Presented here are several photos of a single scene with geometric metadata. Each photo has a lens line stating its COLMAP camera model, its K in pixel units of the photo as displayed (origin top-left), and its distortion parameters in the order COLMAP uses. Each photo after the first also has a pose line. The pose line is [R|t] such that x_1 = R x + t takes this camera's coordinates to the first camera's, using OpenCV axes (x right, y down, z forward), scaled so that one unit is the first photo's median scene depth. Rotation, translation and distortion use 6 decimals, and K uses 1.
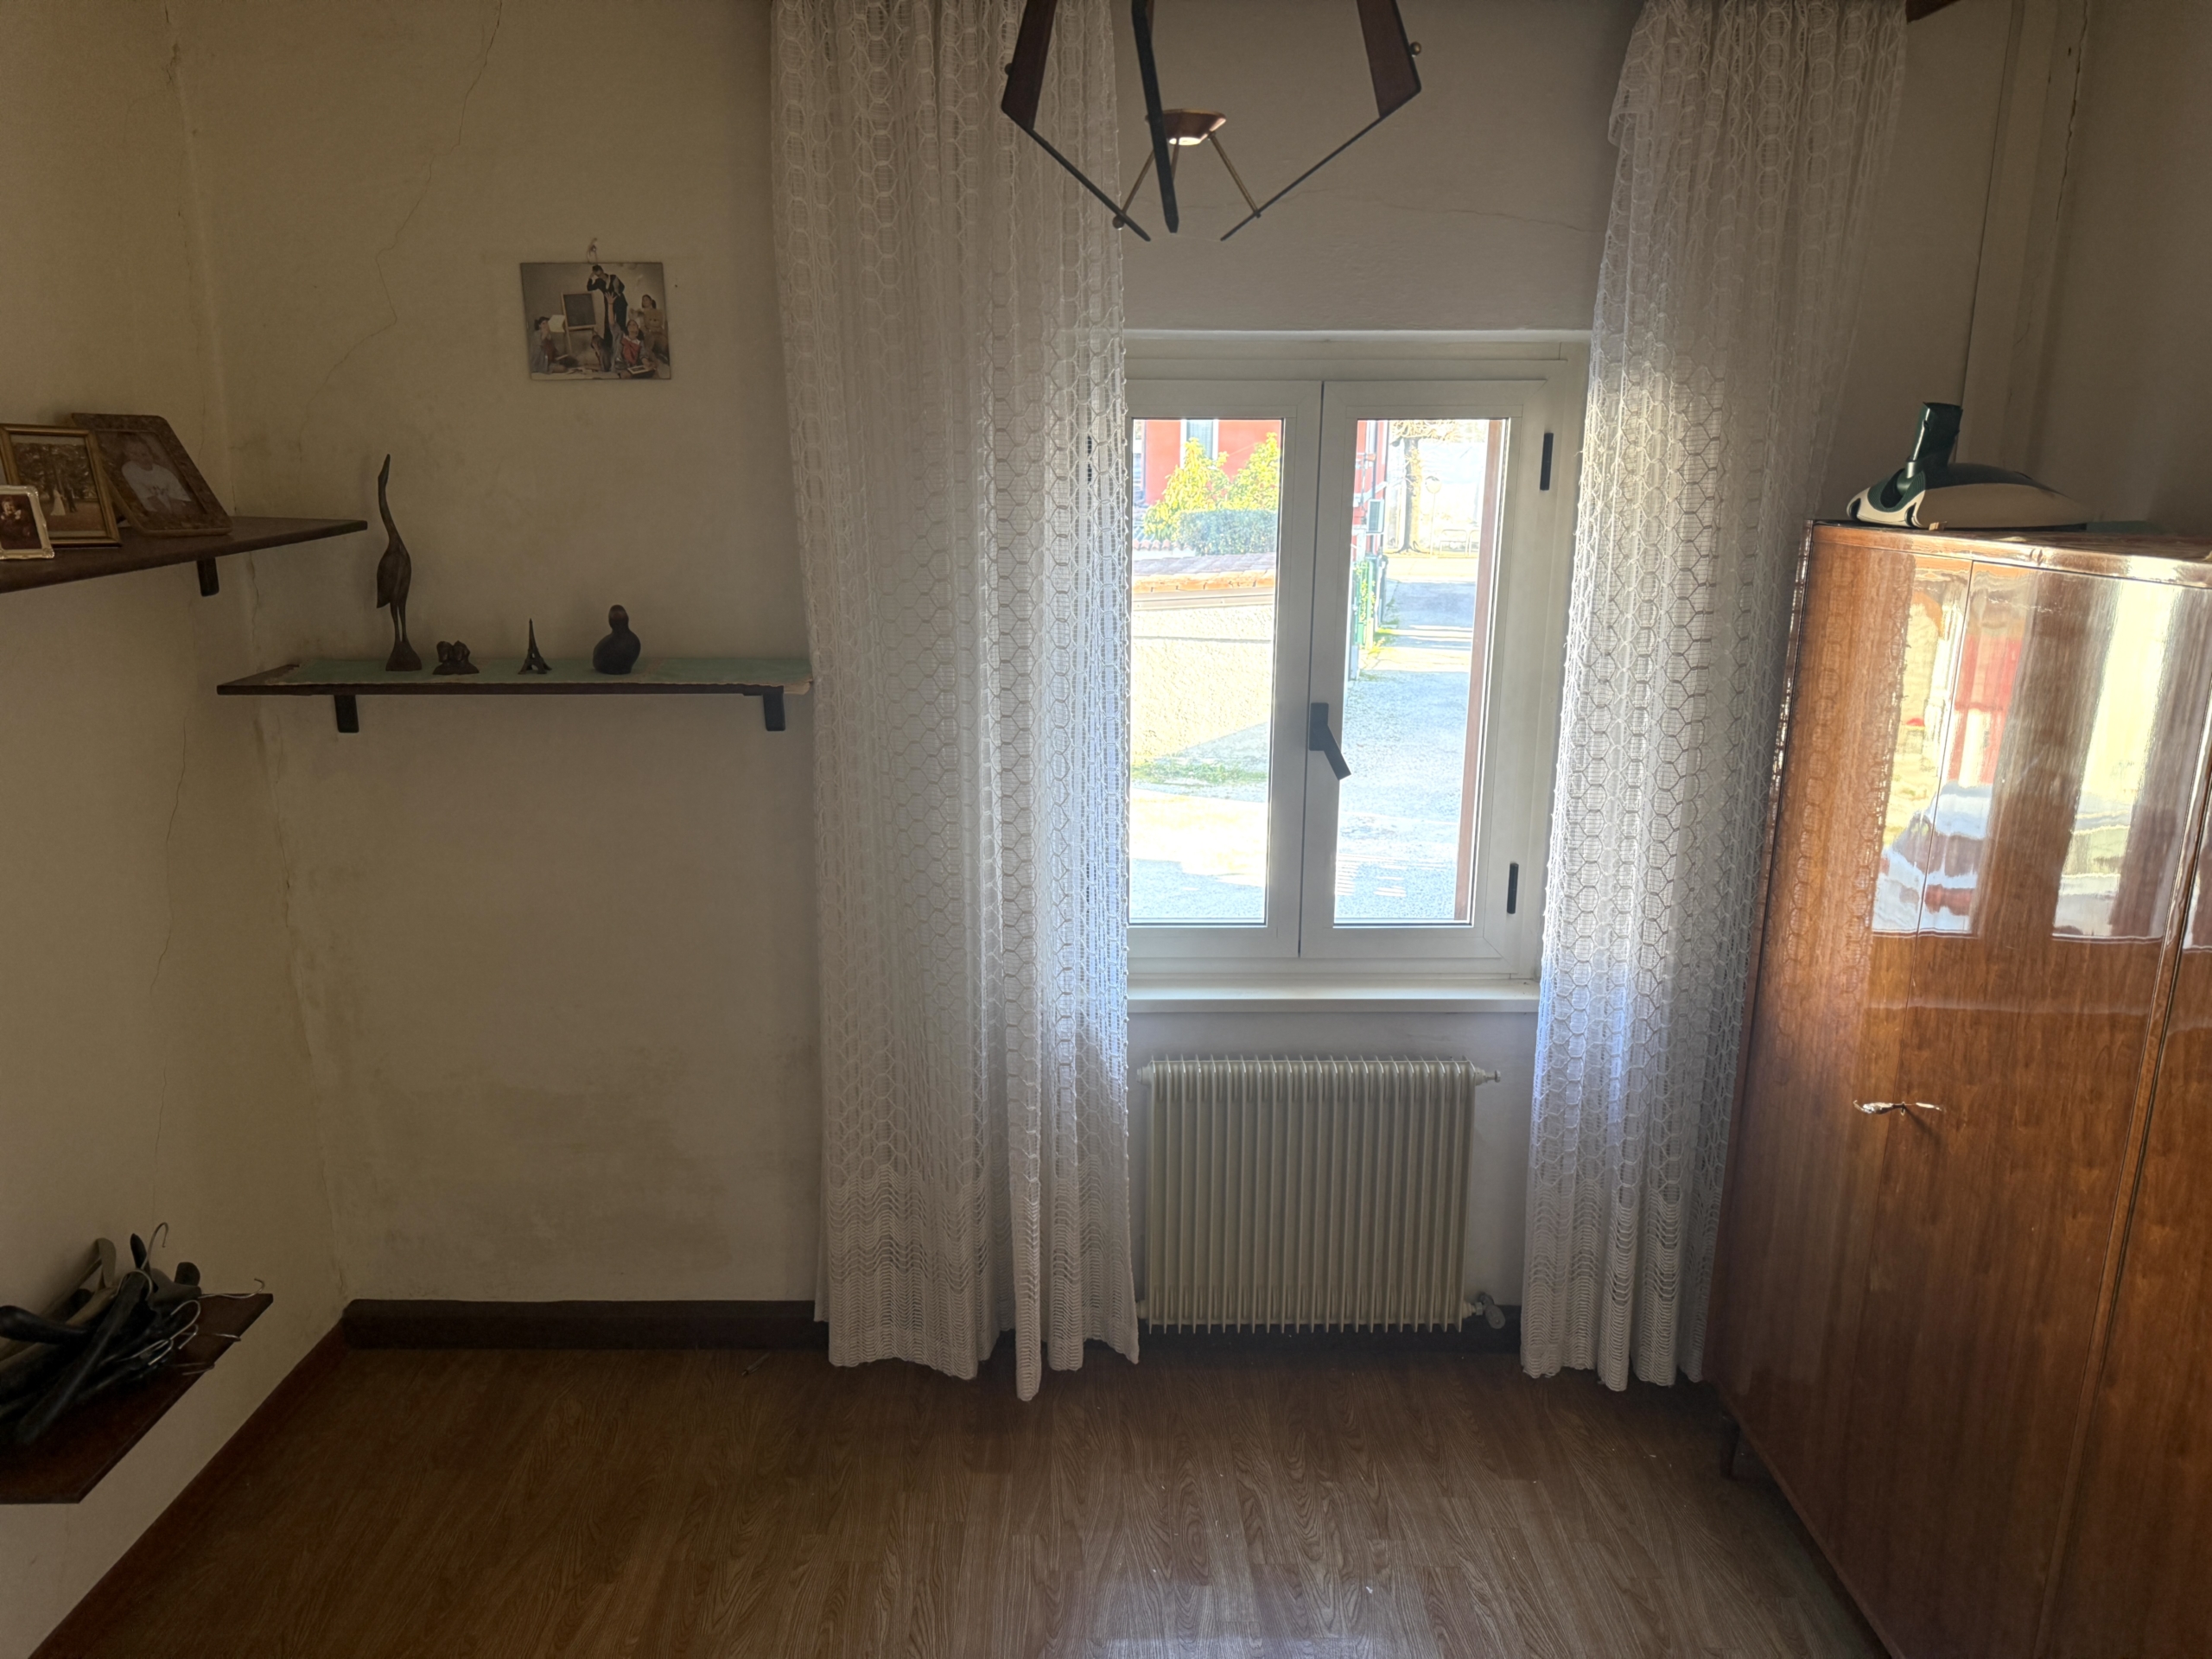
lens RADIAL K [[1544.2, 0, 1110.9], [0, 1544.2, 835.5], [0, 0, 1]] dist [0.087194, -0.122770]
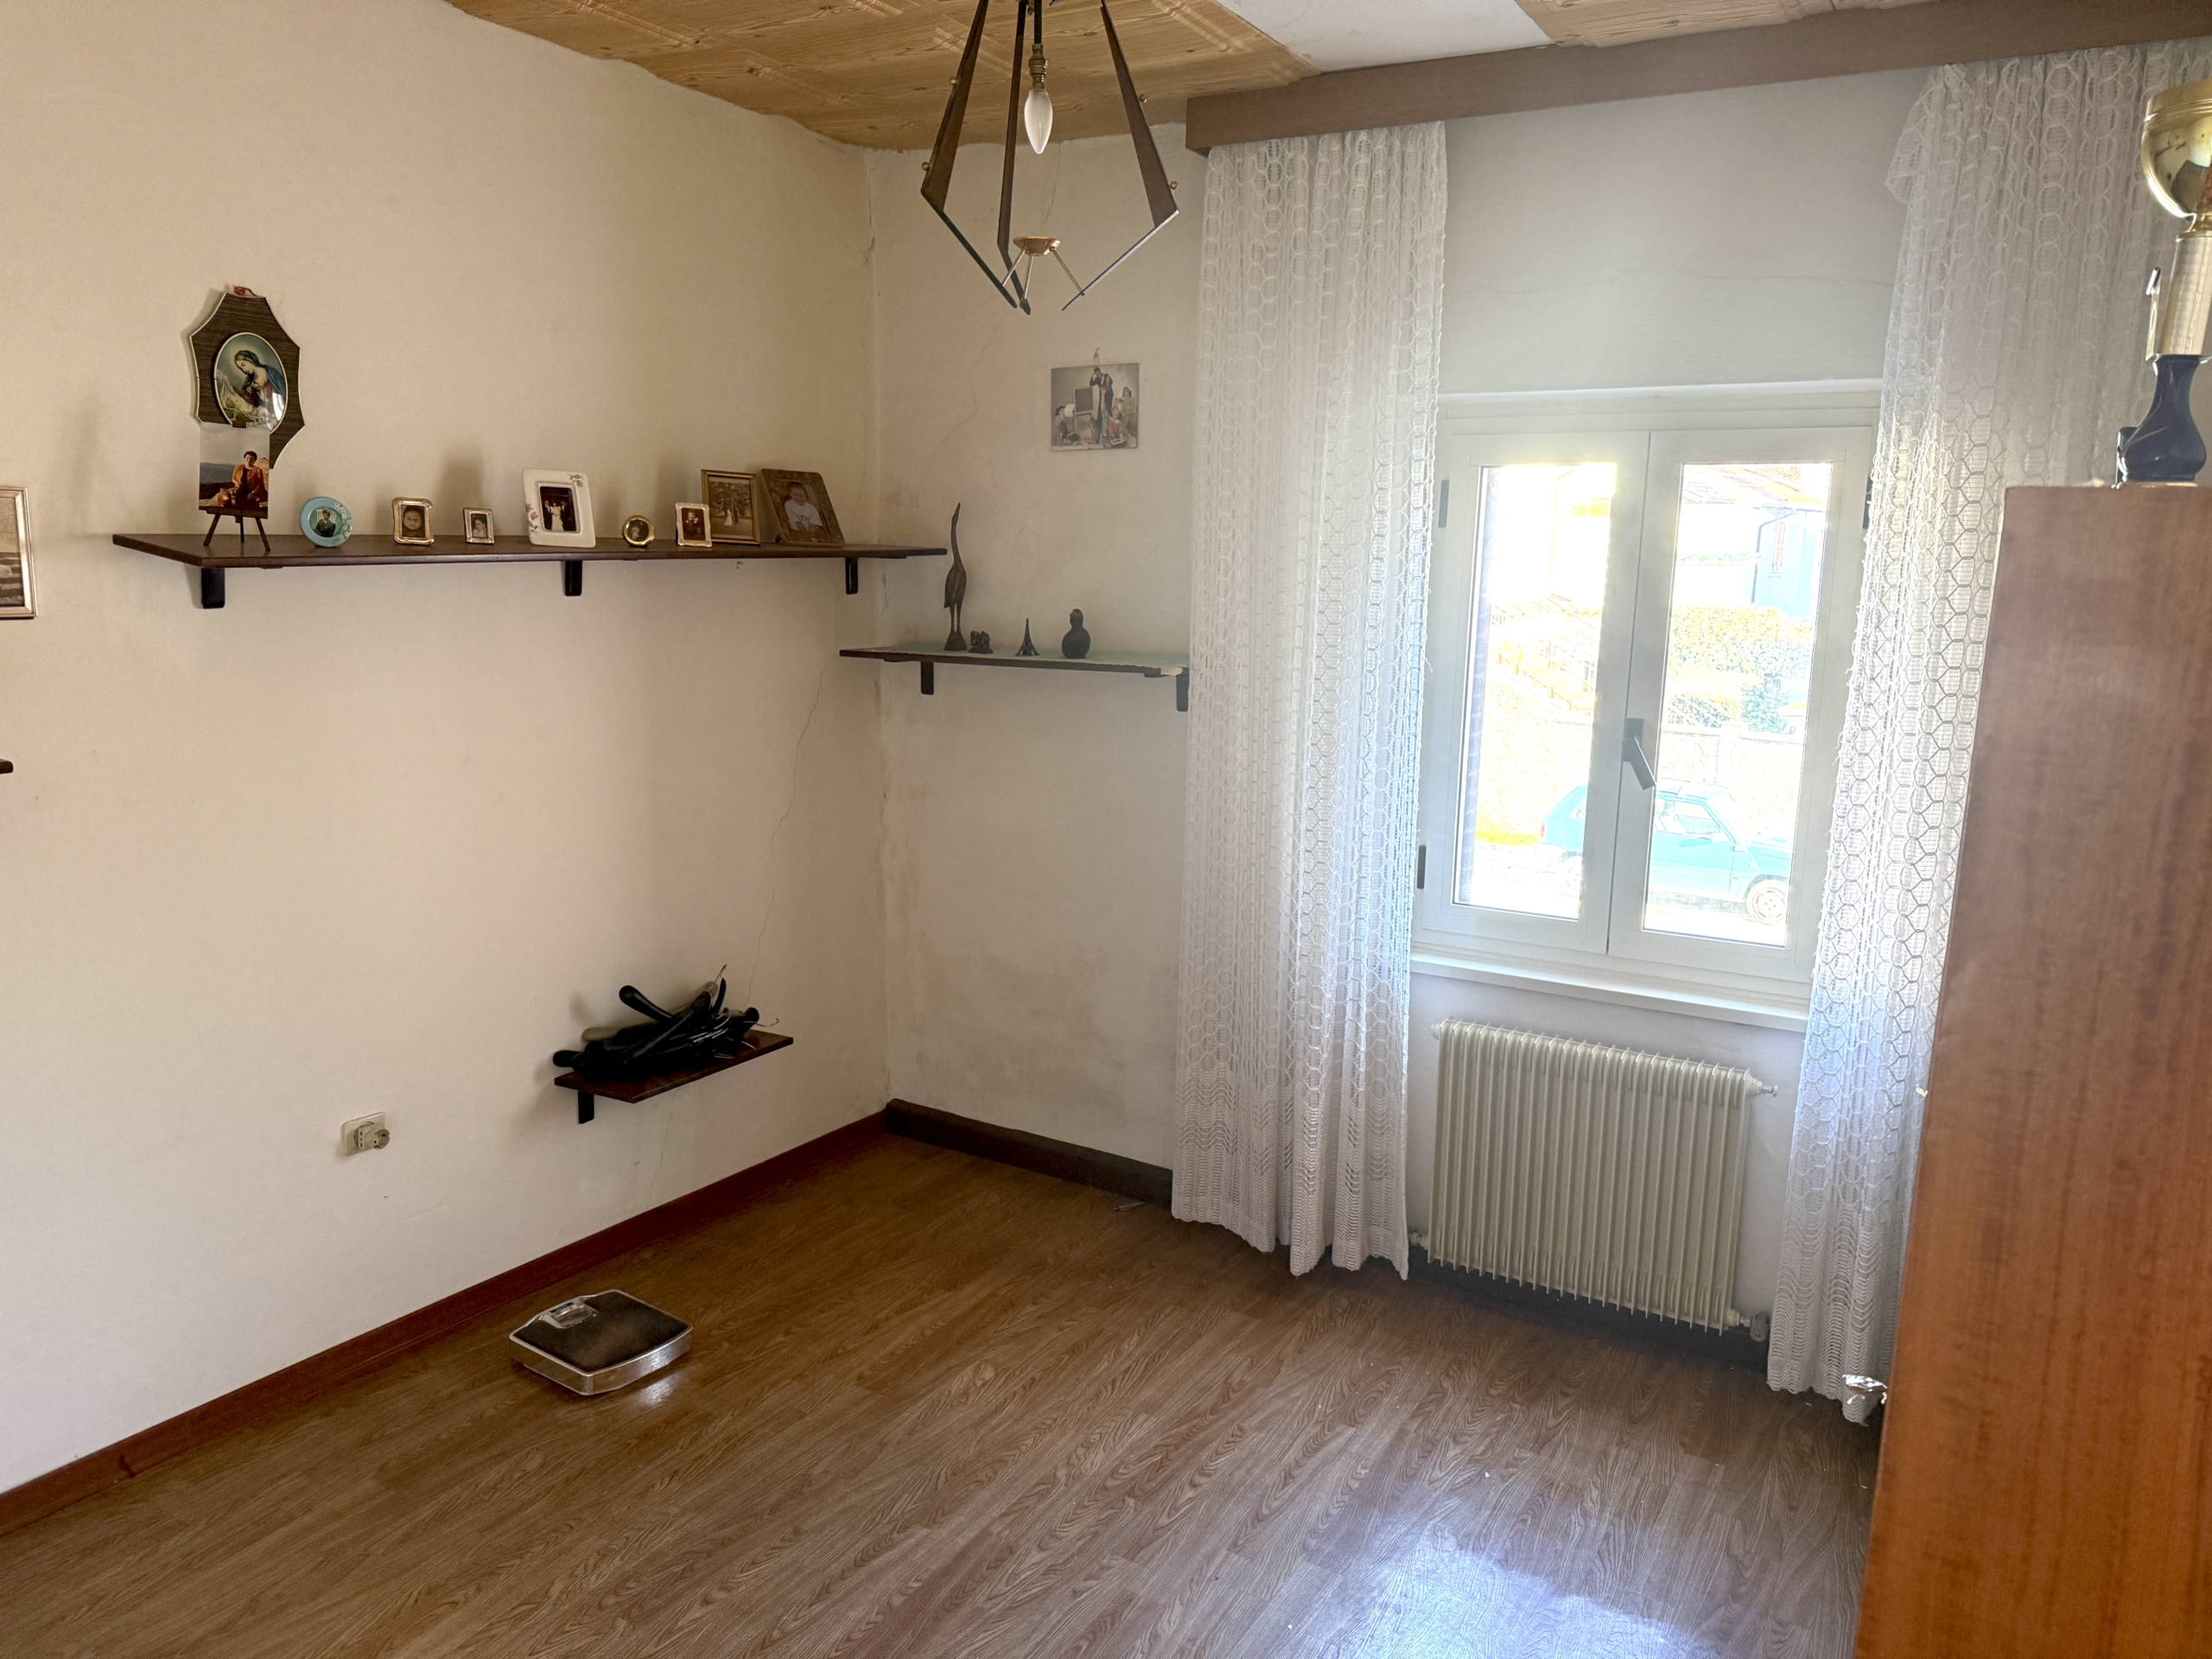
lens RADIAL K [[1512.0, 0, 1113.4], [0, 1512.0, 827.2], [0, 0, 1]] dist [0.117589, -0.123487]
pose [[0.861513, 0.103962, -0.496979, 0.398325], [-0.138732, 0.989765, -0.033445, 0.084293], [0.488415, 0.097760, 0.867118, -0.133293]]
